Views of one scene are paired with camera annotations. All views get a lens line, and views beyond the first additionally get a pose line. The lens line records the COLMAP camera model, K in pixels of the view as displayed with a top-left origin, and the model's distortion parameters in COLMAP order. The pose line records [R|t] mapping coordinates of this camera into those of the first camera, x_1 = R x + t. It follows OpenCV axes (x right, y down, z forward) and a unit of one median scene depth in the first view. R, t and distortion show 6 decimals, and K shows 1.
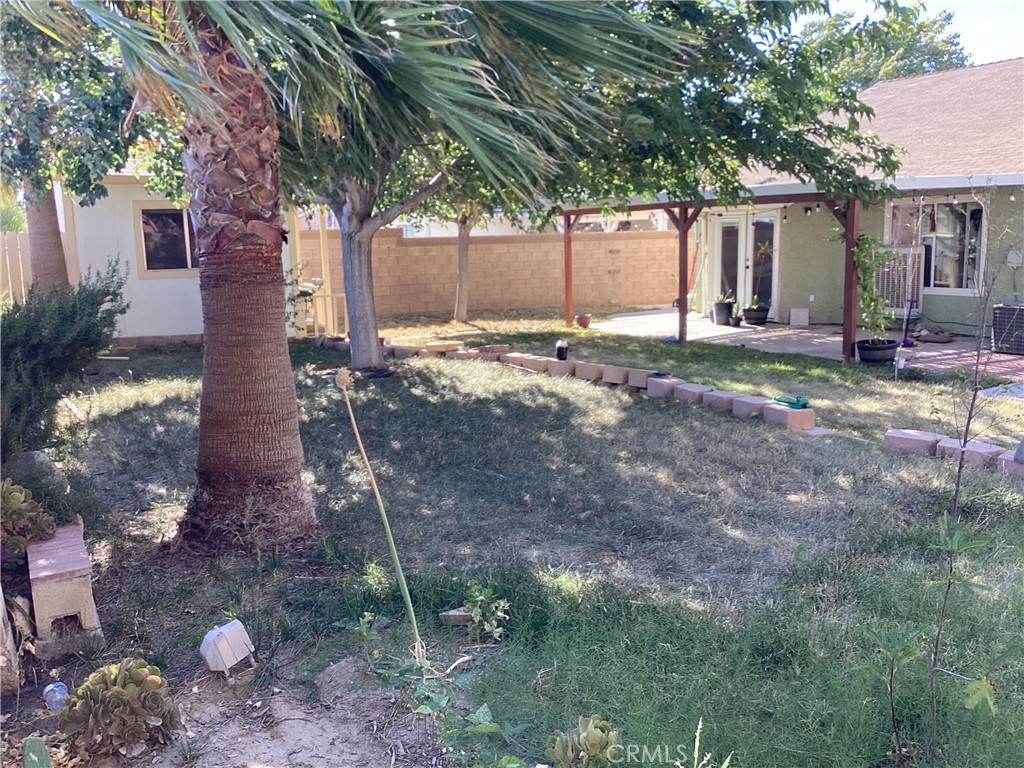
lens RADIAL K [[934.4, 0, 525.3], [0, 934.4, 387.7], [0, 0, 1]] dist [0.107190, -0.219001]
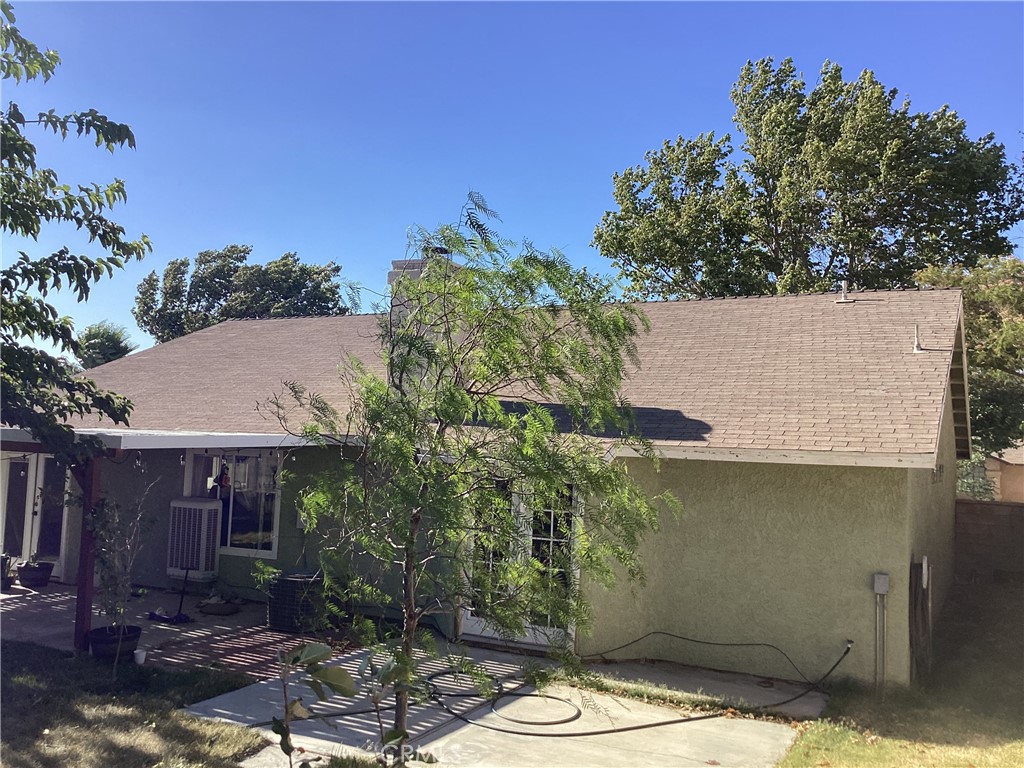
lens RADIAL K [[918.4, 0, 502.9], [0, 918.4, 383.9], [0, 0, 1]] dist [0.102631, -0.197517]
pose [[0.848524, 0.089704, 0.521498, 0.154669], [0.030524, 0.975588, -0.217478, -0.050325], [-0.528275, 0.200454, 0.825072, 0.081906]]
